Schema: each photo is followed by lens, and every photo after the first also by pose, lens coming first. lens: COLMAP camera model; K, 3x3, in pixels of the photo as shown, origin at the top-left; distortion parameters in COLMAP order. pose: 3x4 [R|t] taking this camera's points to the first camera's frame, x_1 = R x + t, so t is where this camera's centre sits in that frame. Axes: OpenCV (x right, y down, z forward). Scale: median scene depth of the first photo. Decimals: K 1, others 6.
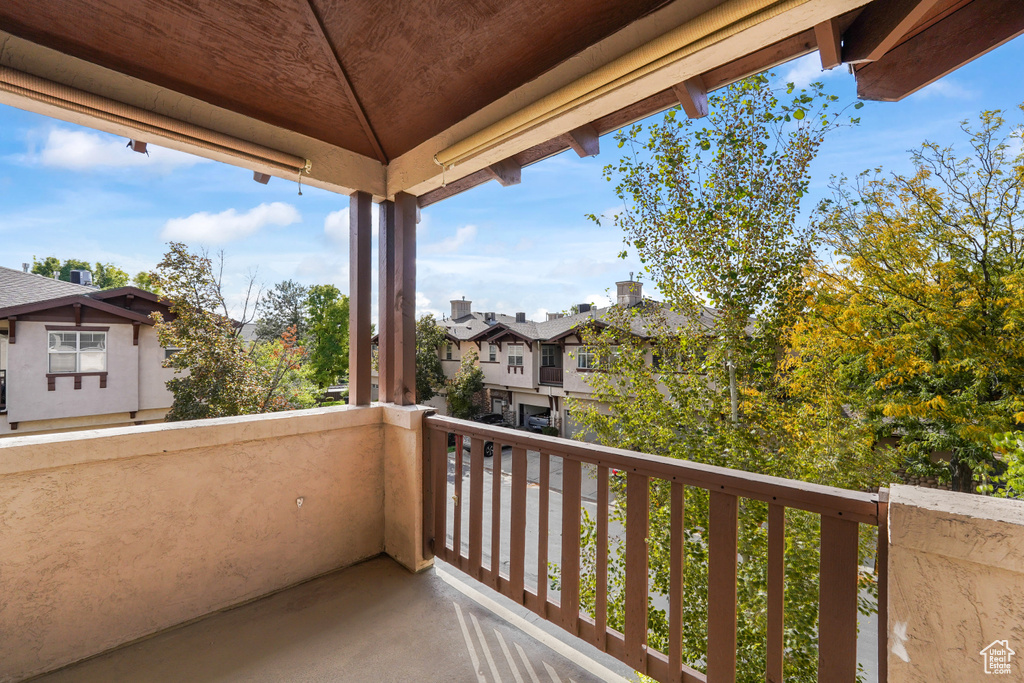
lens RADIAL K [[429.4, 0, 512.0], [0, 429.4, 341.5], [0, 0, 1]] dist [-0.000962, -0.000034]
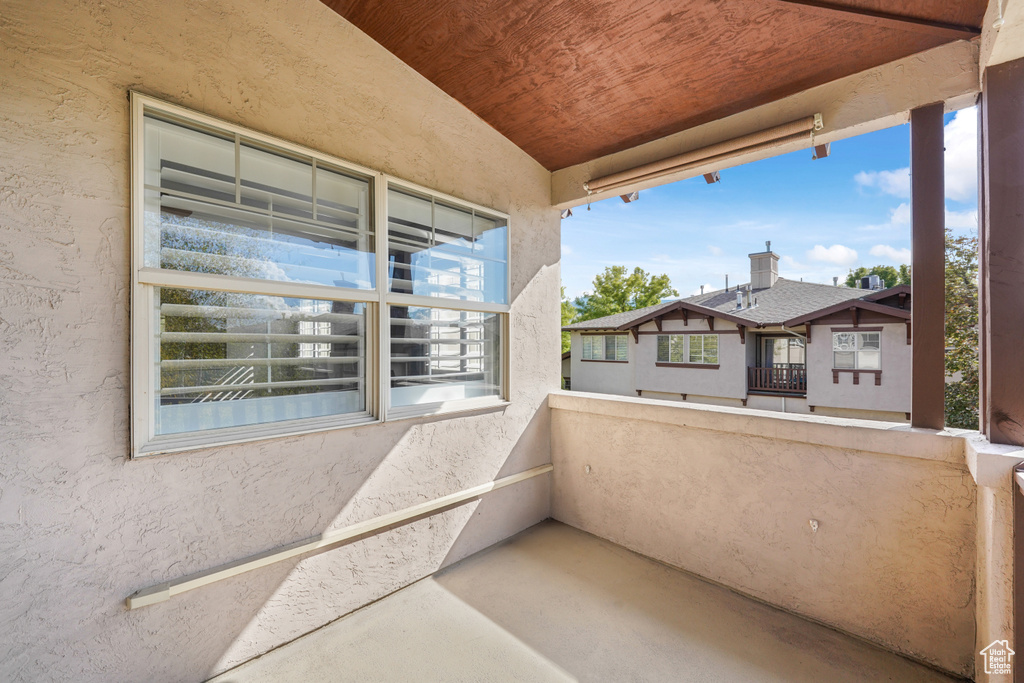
lens RADIAL K [[429.4, 0, 512.0], [0, 429.4, 341.5], [0, 0, 1]] dist [-0.000962, -0.000034]
pose [[0.016256, -0.006666, -0.999846, 0.299037], [0.004359, 0.999969, -0.006596, 0.015917], [0.999858, -0.004251, 0.016284, 0.349624]]
